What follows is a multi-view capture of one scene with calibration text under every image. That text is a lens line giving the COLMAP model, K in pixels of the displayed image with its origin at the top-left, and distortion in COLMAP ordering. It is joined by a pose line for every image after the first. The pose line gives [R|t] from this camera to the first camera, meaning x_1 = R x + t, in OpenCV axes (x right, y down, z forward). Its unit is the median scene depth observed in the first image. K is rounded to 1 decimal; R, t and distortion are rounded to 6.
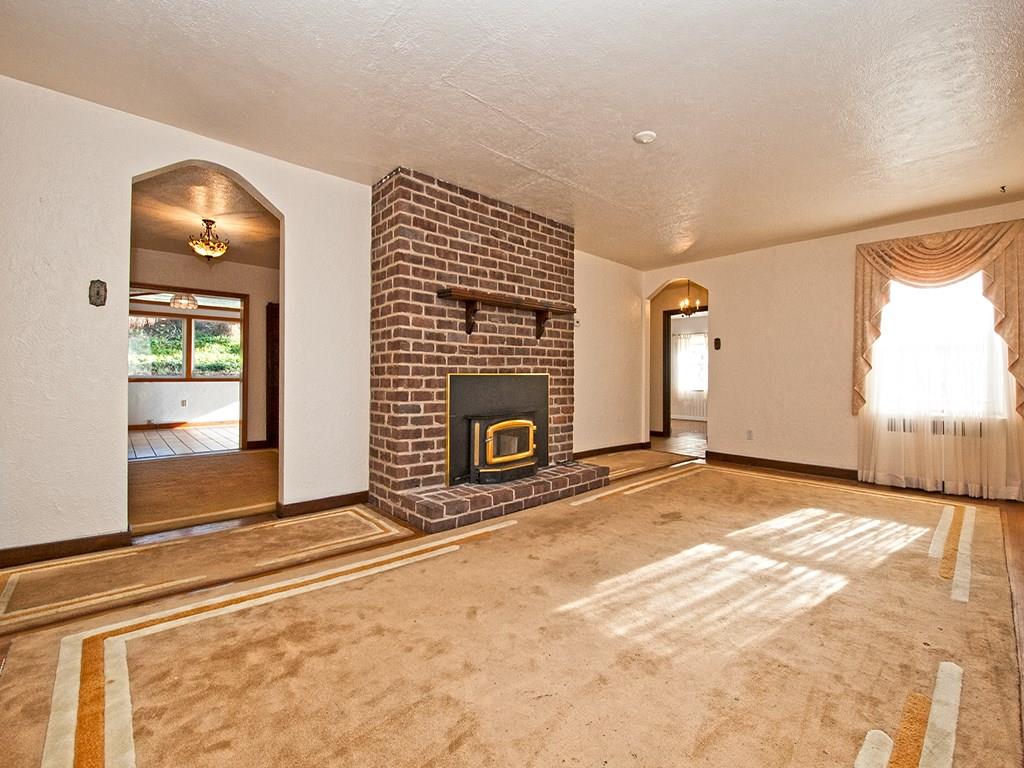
lens RADIAL K [[449.4, 0, 516.0], [0, 449.4, 375.8], [0, 0, 1]] dist [-0.003321, -0.006789]
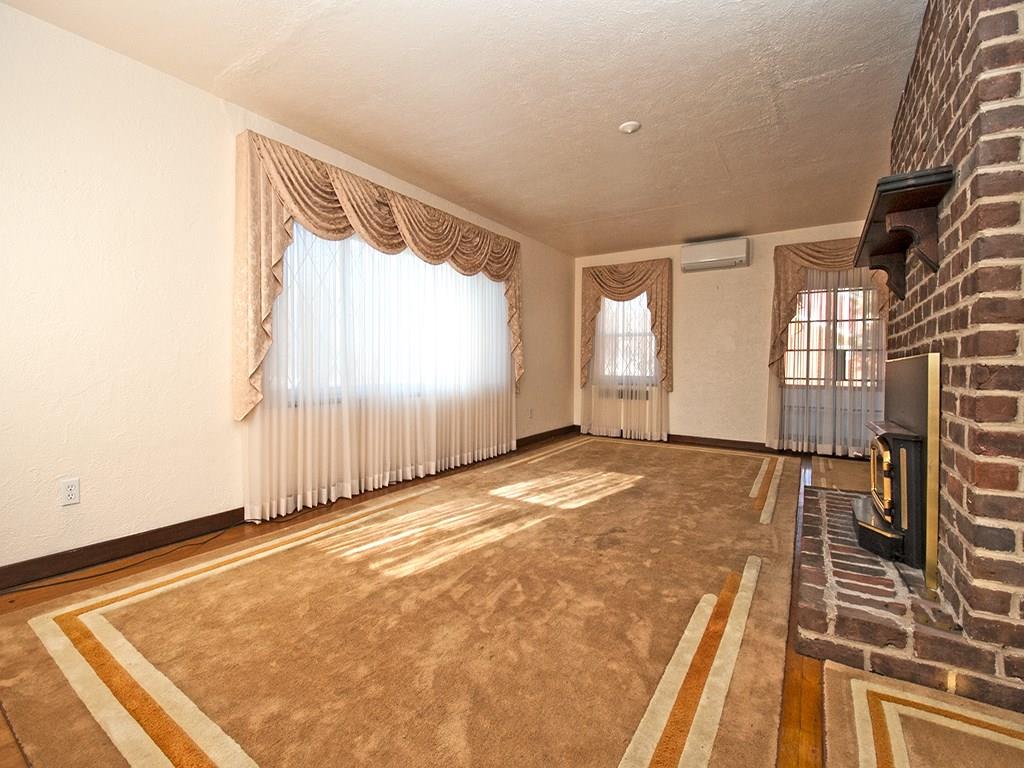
lens RADIAL K [[449.4, 0, 514.0], [0, 449.4, 376.9], [0, 0, 1]] dist [-0.003321, -0.006789]
pose [[-0.972686, -0.000773, -0.232122, 0.586964], [-0.003771, 0.999915, 0.012470, 0.013536], [0.232092, 0.013005, -0.972607, 1.469428]]
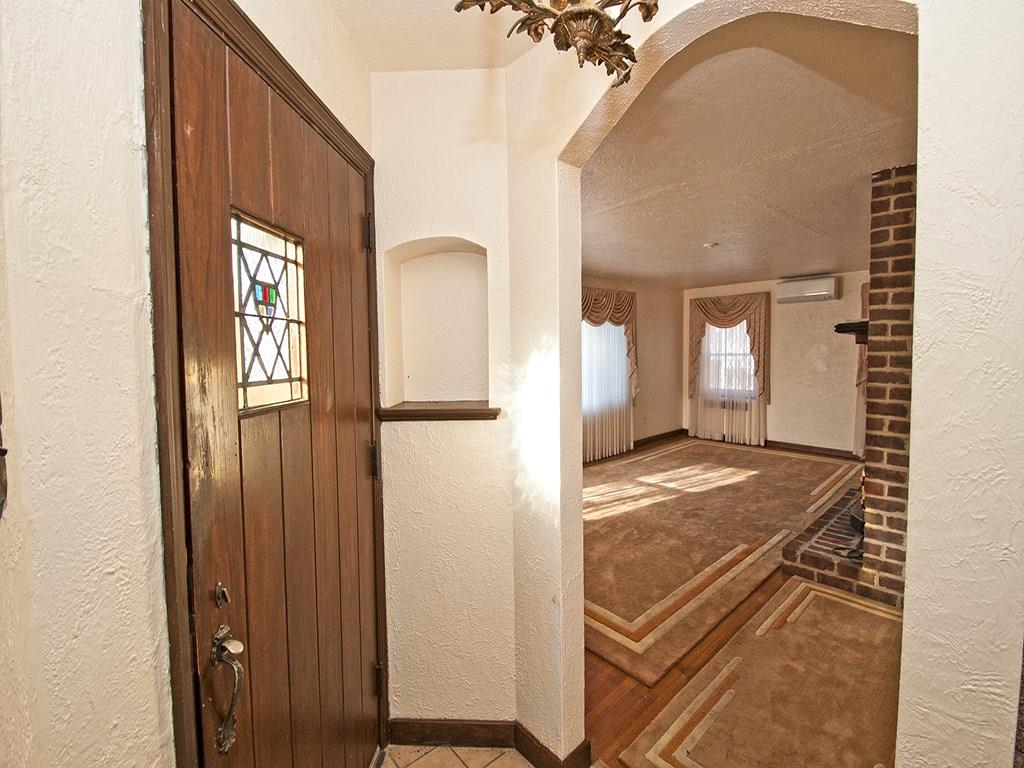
lens RADIAL K [[449.4, 0, 513.1], [0, 449.4, 370.6], [0, 0, 1]] dist [-0.003321, -0.006789]
pose [[-0.999703, 0.008014, 0.023006, 0.702748], [0.008720, 0.999489, 0.030761, -0.122156], [-0.022747, 0.030953, -0.999262, 1.947084]]
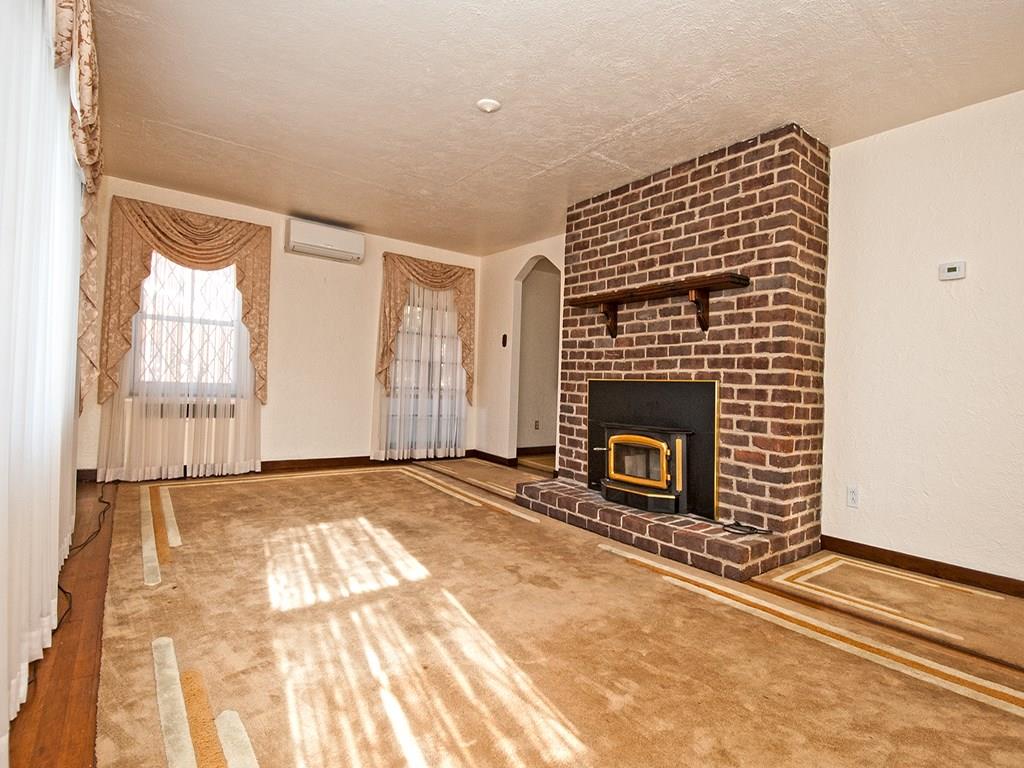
lens RADIAL K [[514.0, 0, 529.2], [0, 514.0, 379.0], [0, 0, 1]] dist [0.001885, -0.000606]
pose [[-0.088797, -0.011519, -0.995983, 0.968910], [-0.027129, 0.999590, -0.009142, 0.009085], [0.995680, 0.026208, -0.089073, 0.893218]]
